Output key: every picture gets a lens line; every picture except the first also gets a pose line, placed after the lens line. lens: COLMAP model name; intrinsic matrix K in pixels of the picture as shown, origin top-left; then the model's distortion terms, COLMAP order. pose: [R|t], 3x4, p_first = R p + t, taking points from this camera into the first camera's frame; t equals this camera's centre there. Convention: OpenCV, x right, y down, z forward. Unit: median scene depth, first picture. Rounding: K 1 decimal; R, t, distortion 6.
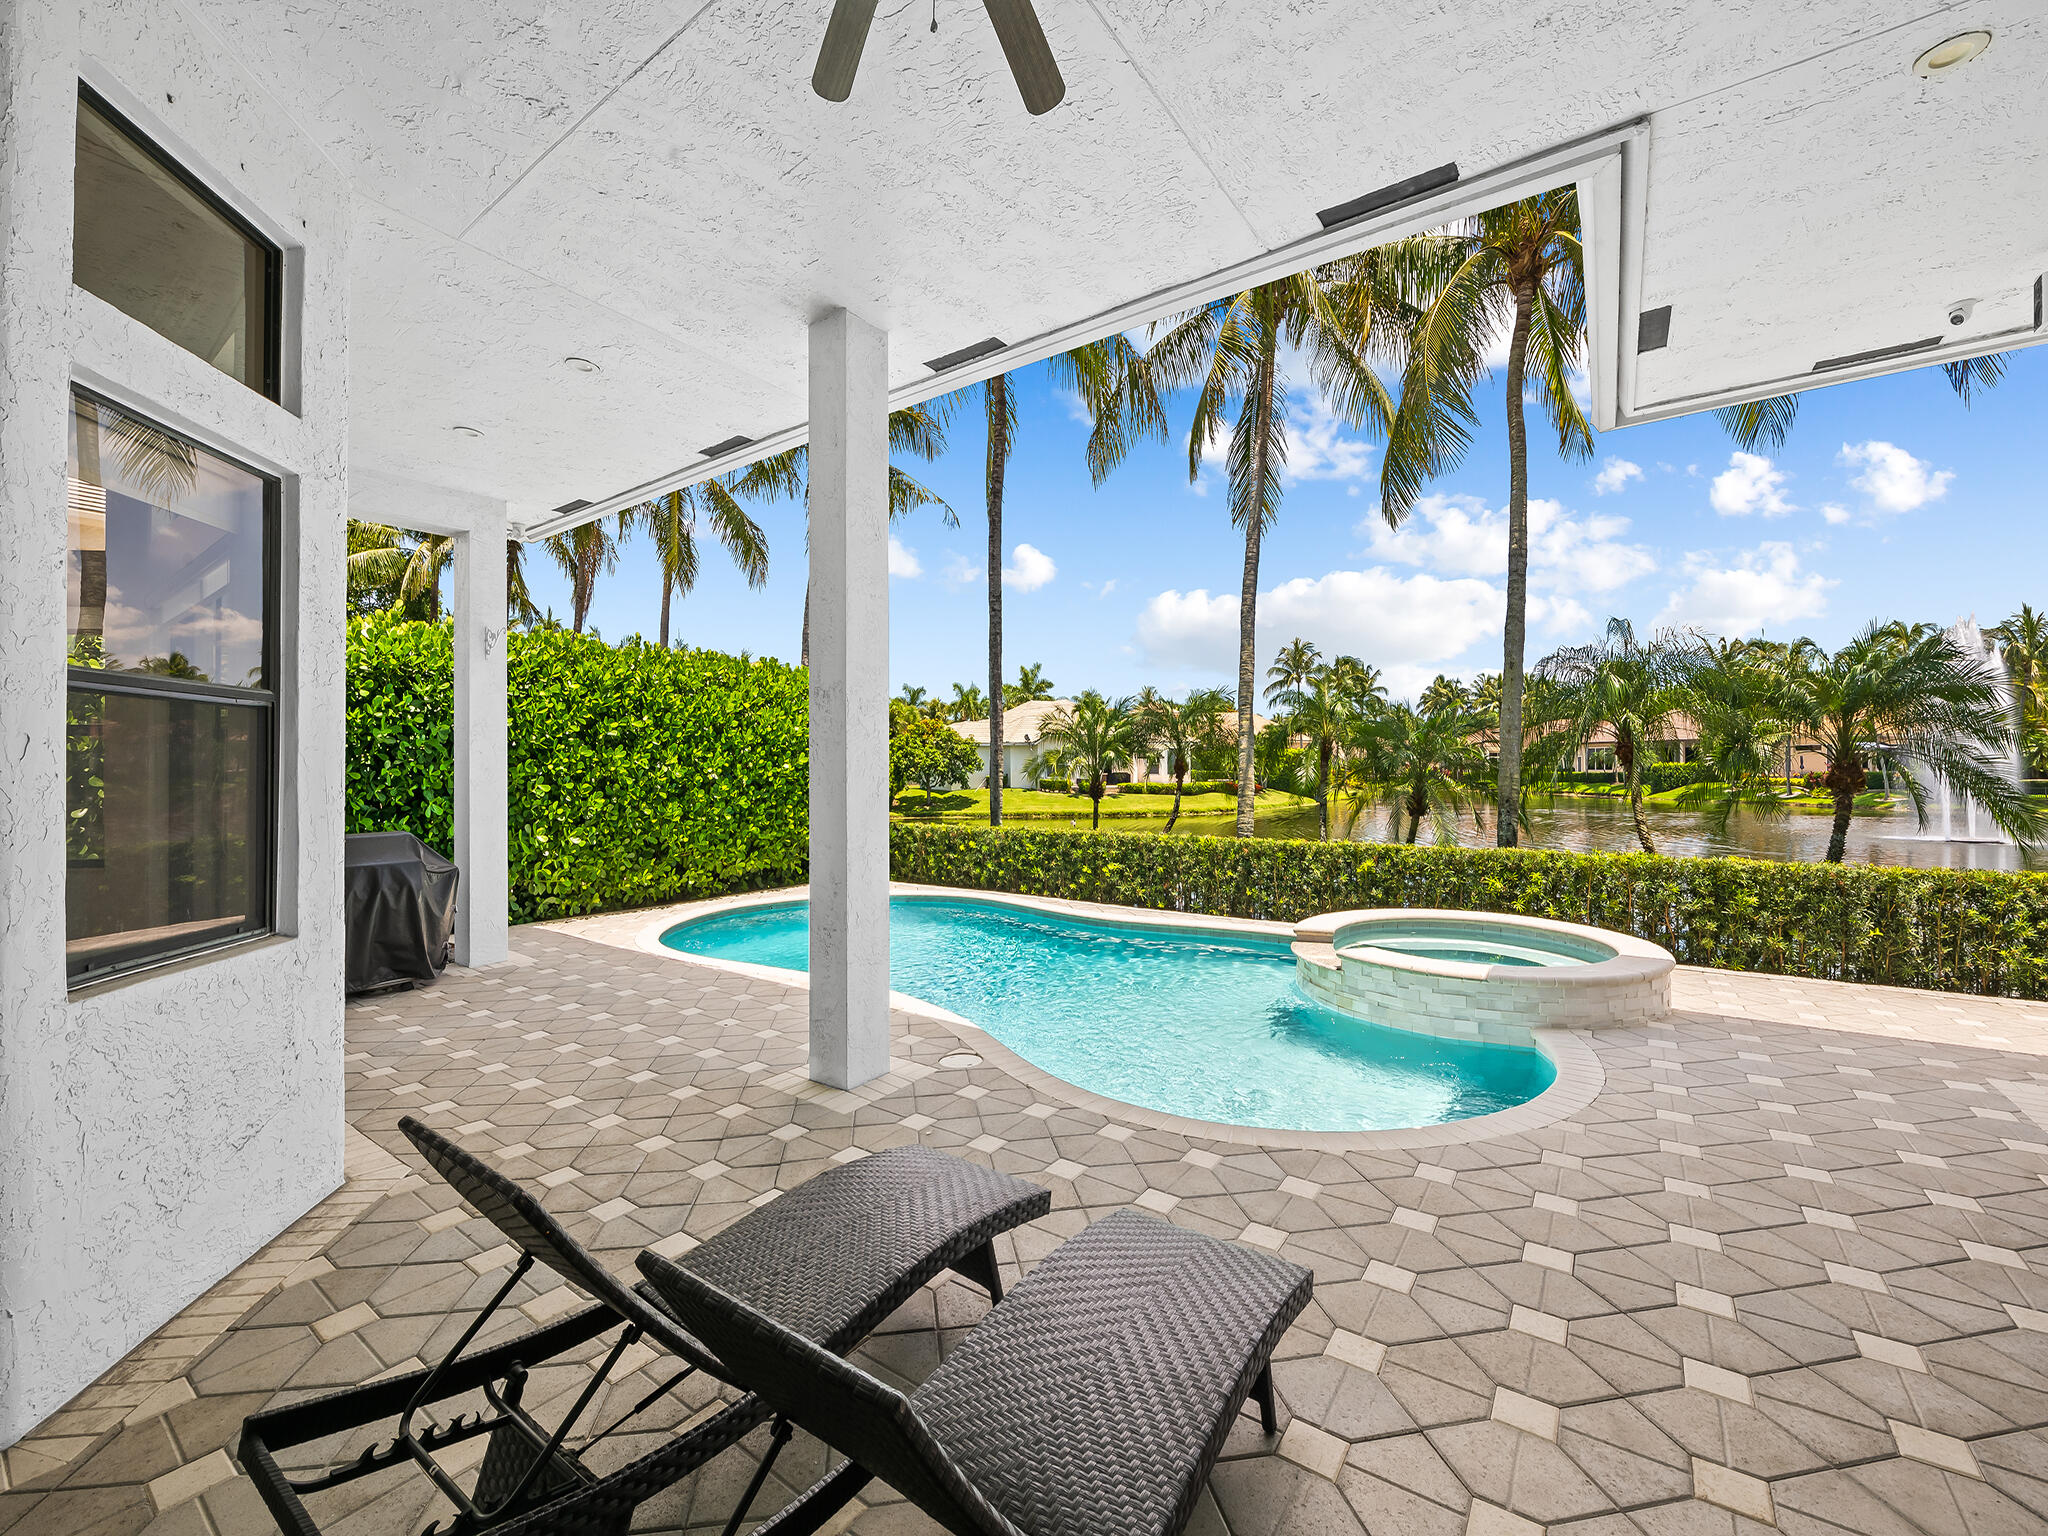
lens RADIAL K [[830.6, 0, 1037.8], [0, 830.6, 765.8], [0, 0, 1]] dist [-0.010185, -0.000712]
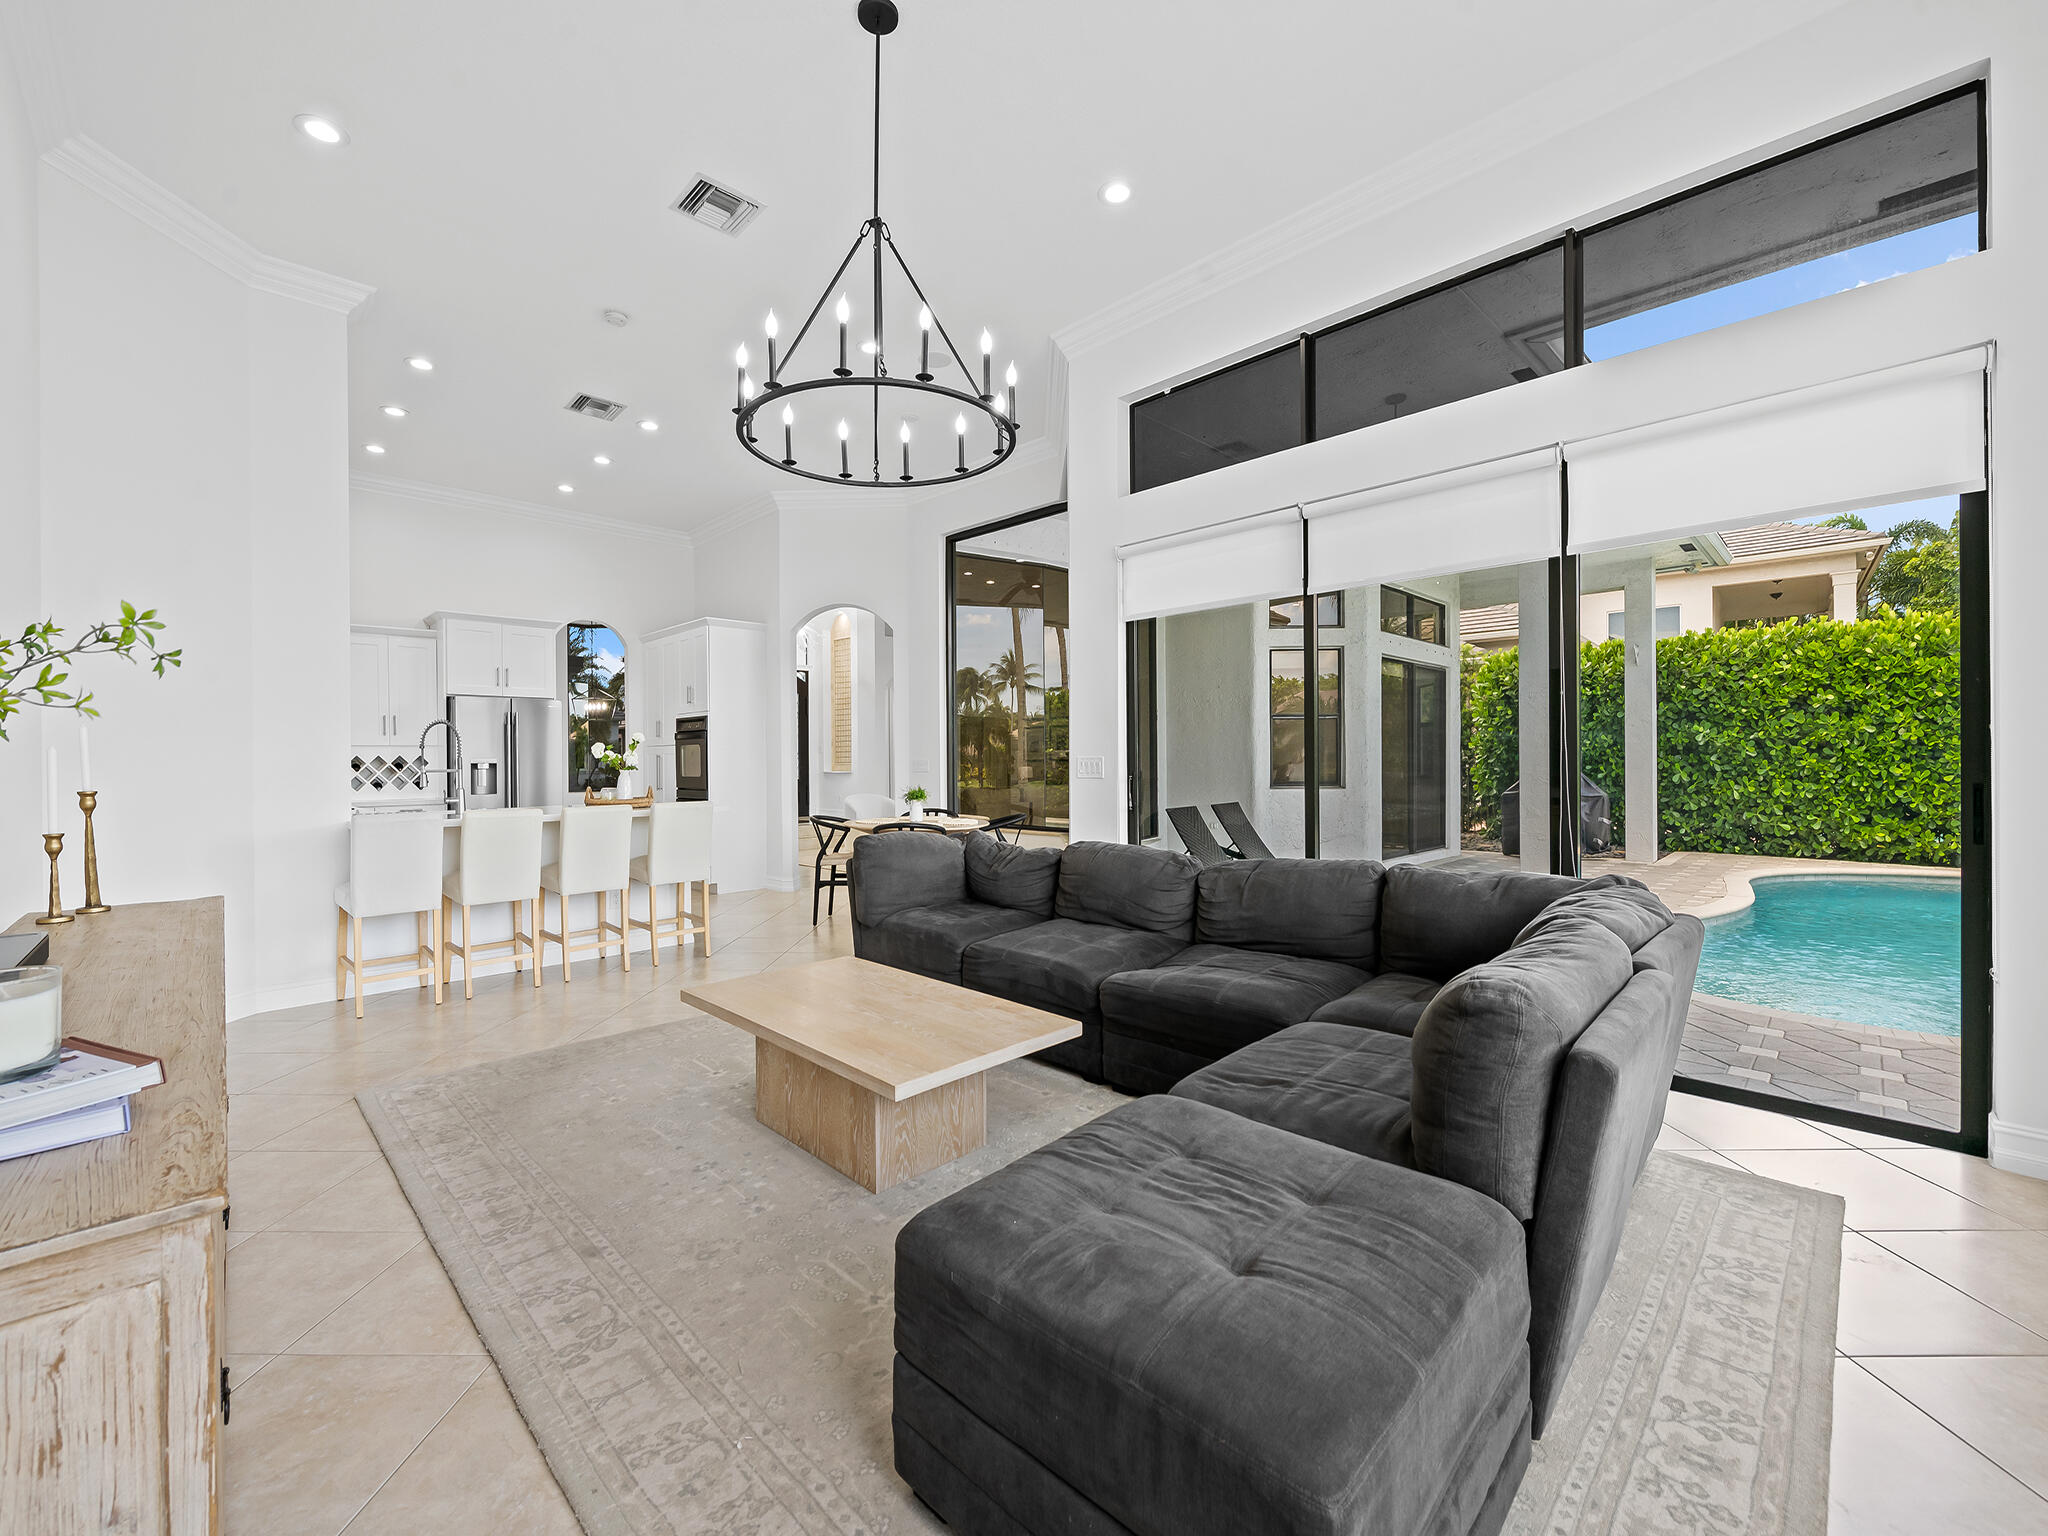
lens RADIAL K [[849.6, 0, 1016.7], [0, 849.6, 757.8], [0, 0, 1]] dist [0.000727, -0.003382]
pose [[-0.180718, 0.005831, -0.983518, 0.814100], [0.014277, 0.999893, 0.003305, 0.017005], [0.983431, -0.013444, -0.180782, 0.103100]]
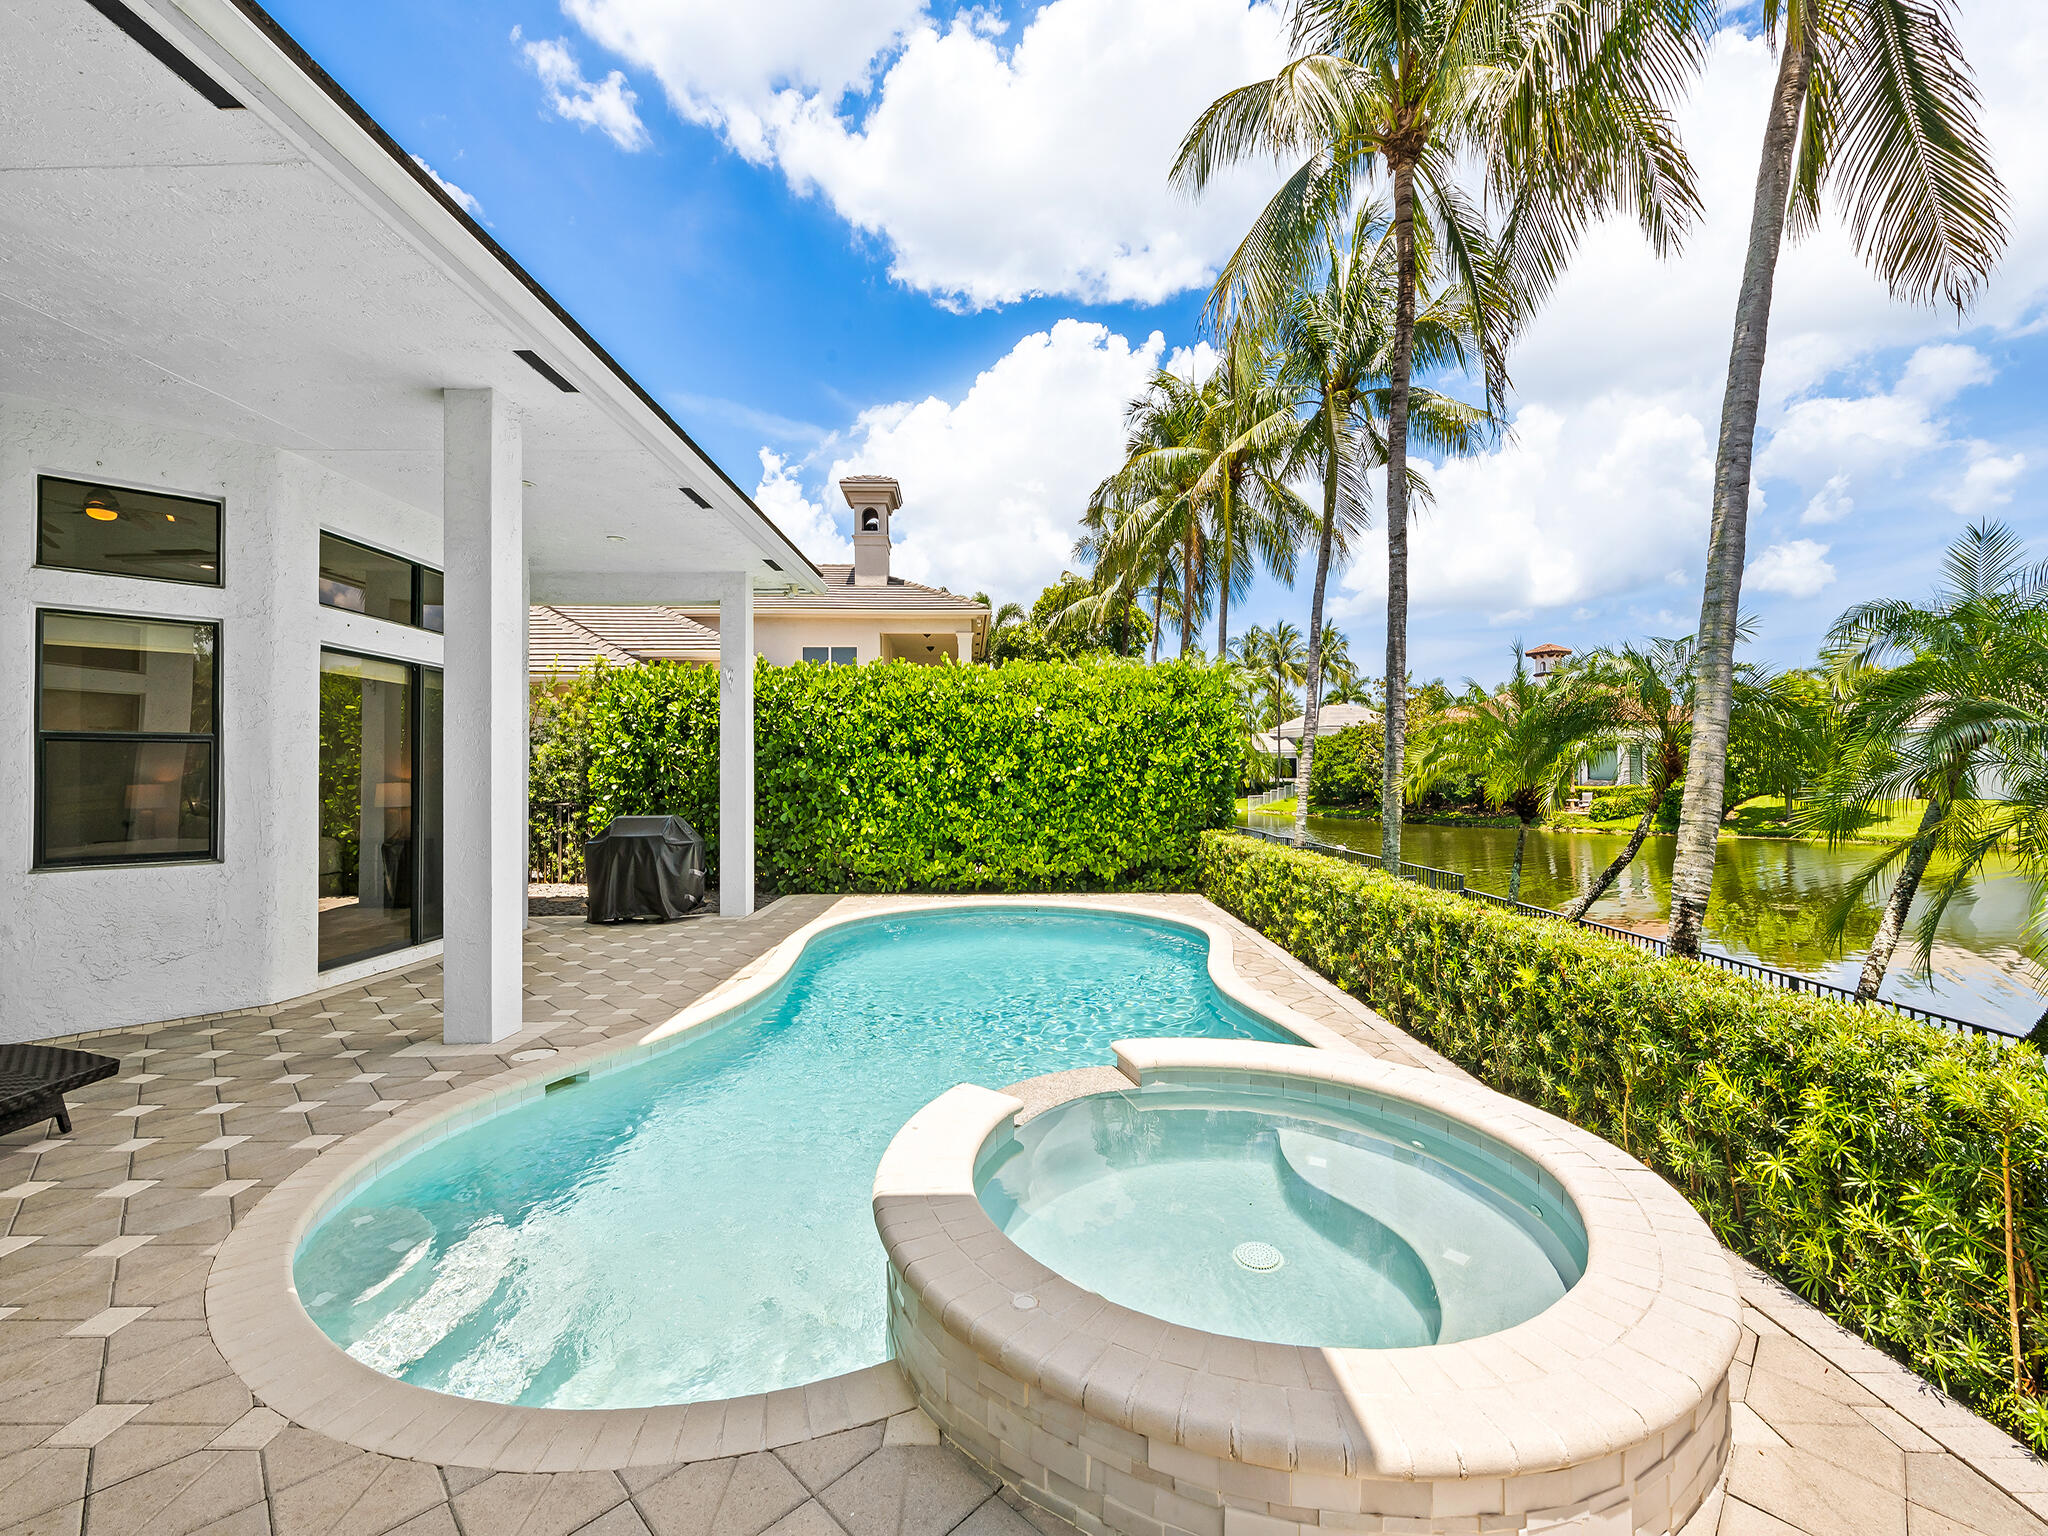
lens RADIAL K [[849.6, 0, 1024.8], [0, 849.6, 763.3], [0, 0, 1]] dist [0.000727, -0.003382]
pose [[0.578342, -0.008093, -0.815754, 0.549814], [0.005130, 0.999967, -0.006284, -0.000119], [0.815778, -0.000551, 0.578364, 0.429434]]
